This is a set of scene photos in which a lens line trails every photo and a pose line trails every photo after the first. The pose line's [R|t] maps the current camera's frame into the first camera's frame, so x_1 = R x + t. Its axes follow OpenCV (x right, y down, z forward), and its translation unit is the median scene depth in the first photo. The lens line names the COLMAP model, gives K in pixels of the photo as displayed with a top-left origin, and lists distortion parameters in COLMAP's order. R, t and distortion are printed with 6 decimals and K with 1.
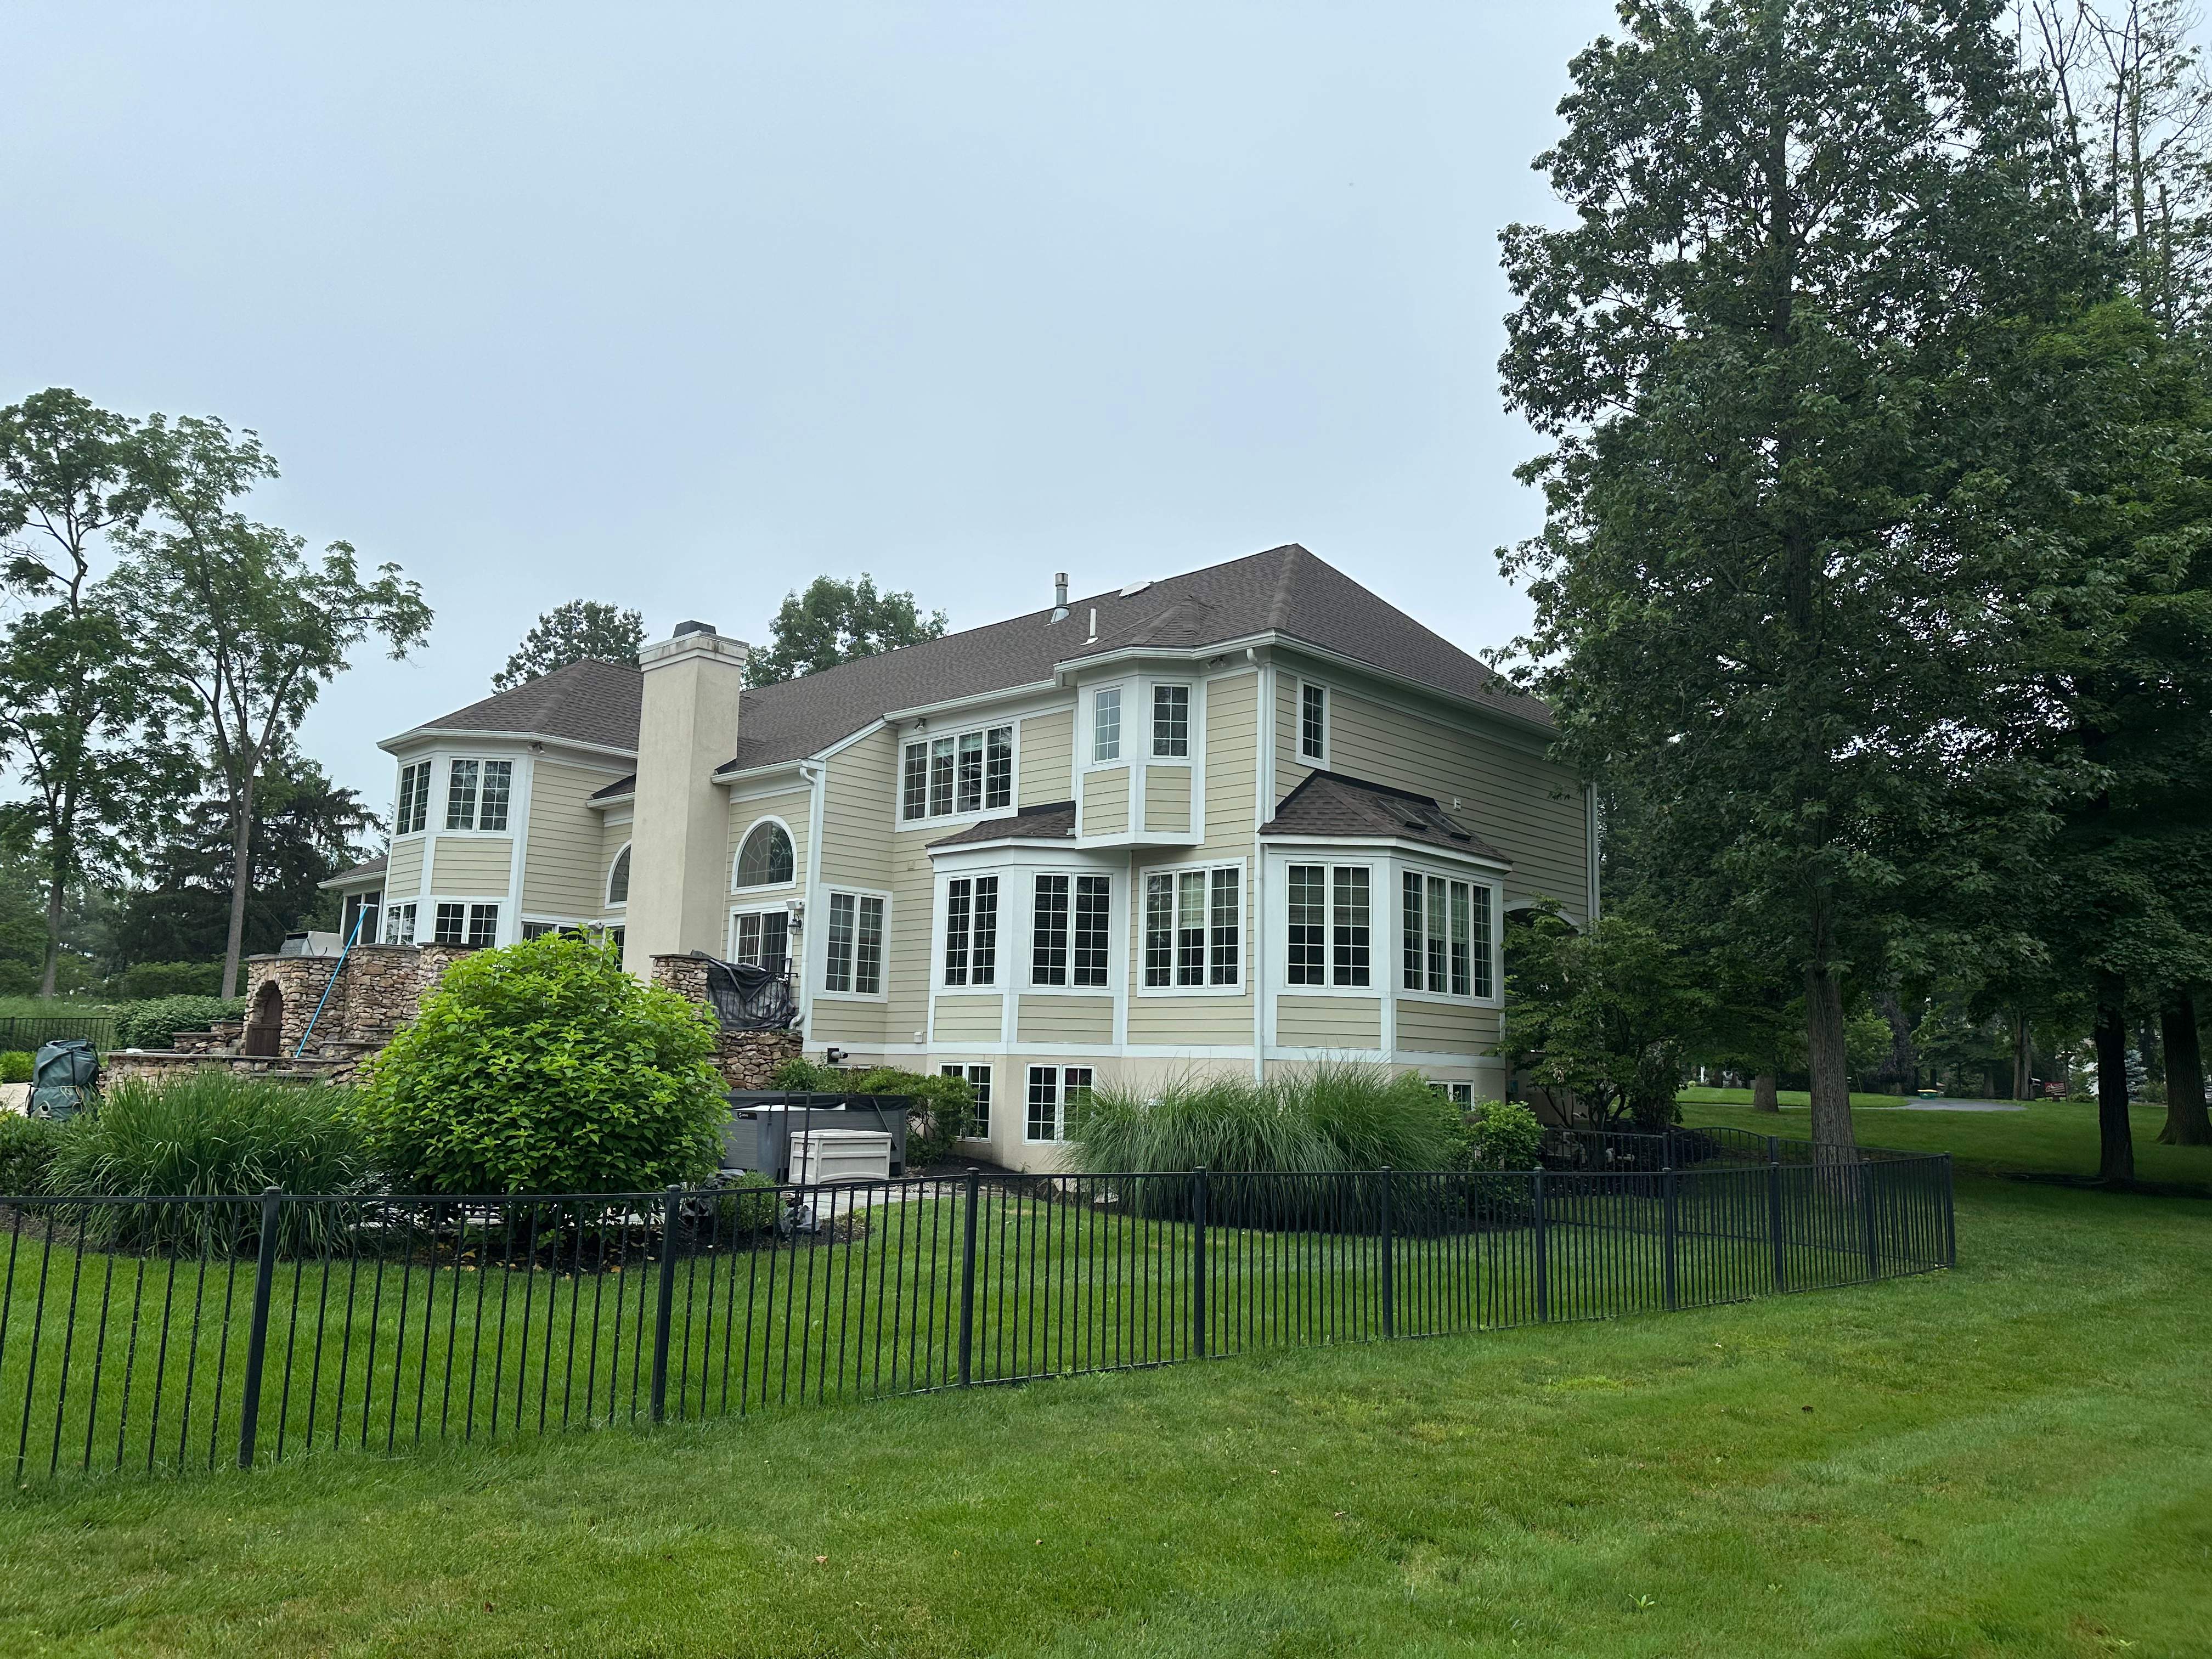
lens RADIAL K [[1532.0, 0, 1103.1], [0, 1532.0, 820.4], [0, 0, 1]] dist [0.179337, -0.321628]
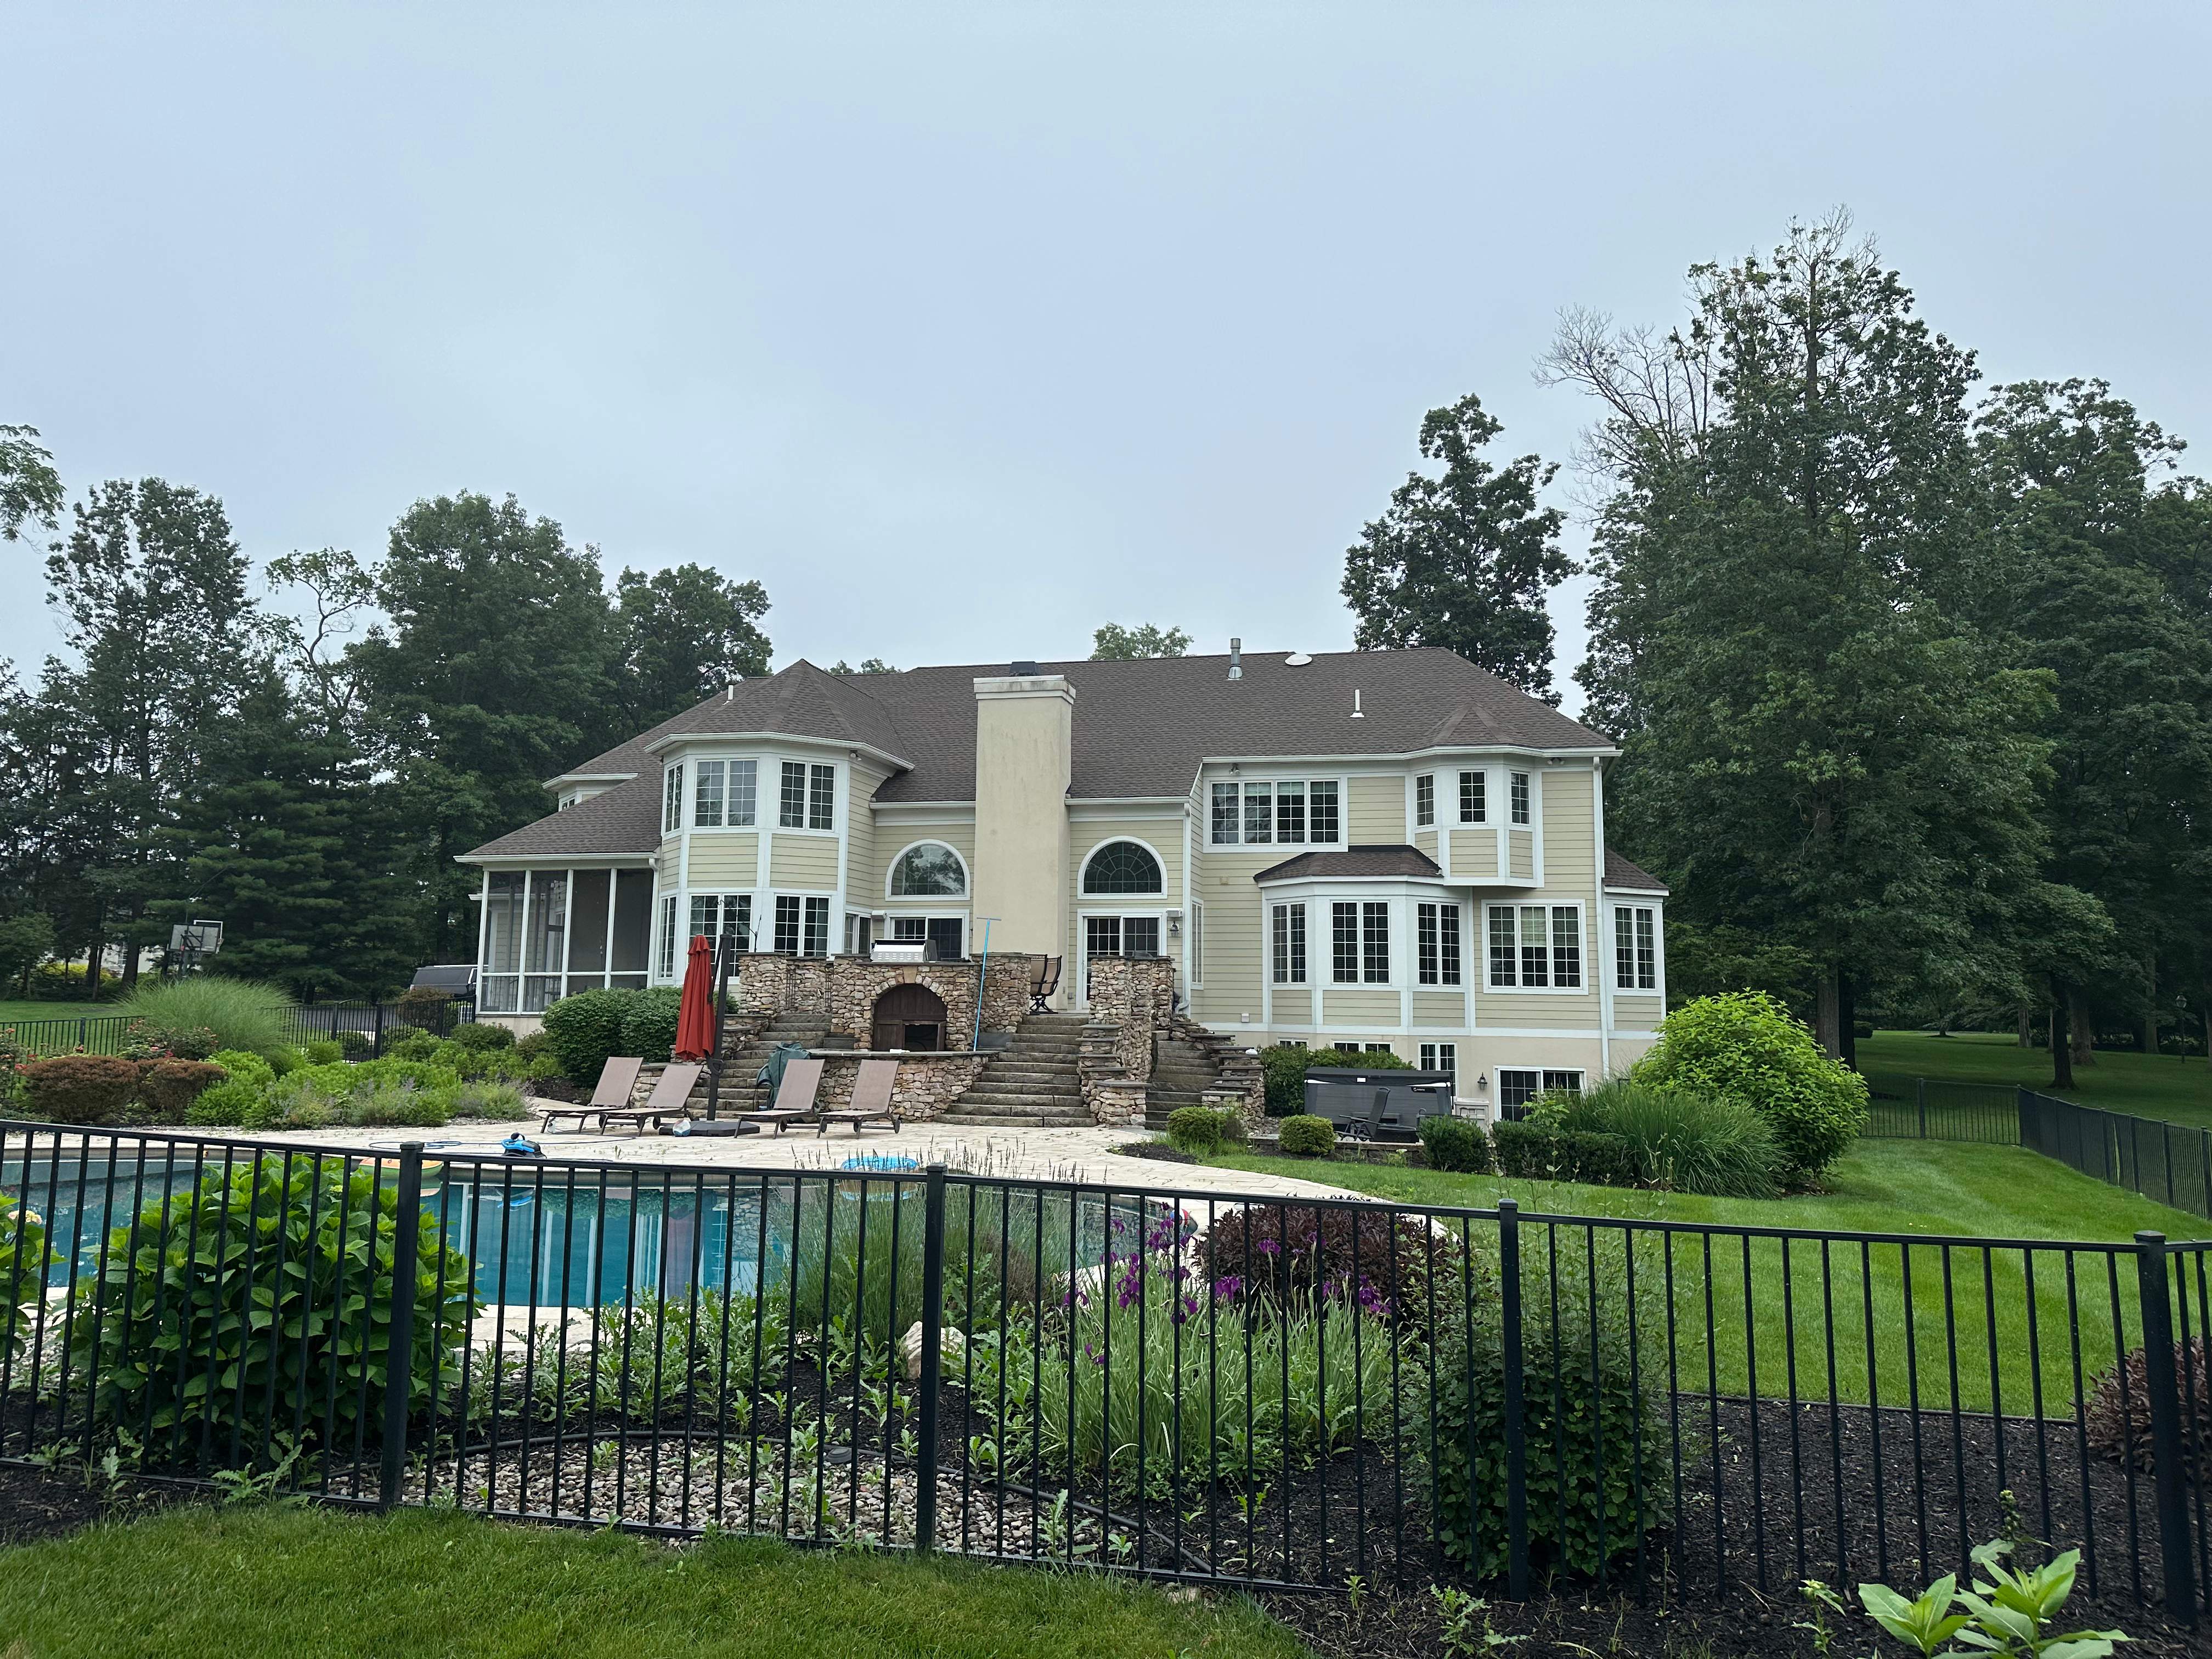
lens RADIAL K [[1534.9, 0, 1114.1], [0, 1534.9, 810.4], [0, 0, 1]] dist [0.177202, -0.342786]
pose [[0.865443, 0.046990, 0.498800, -0.965033], [-0.070261, 0.997136, 0.027970, -0.065807], [-0.496057, -0.059253, 0.866266, -0.048163]]
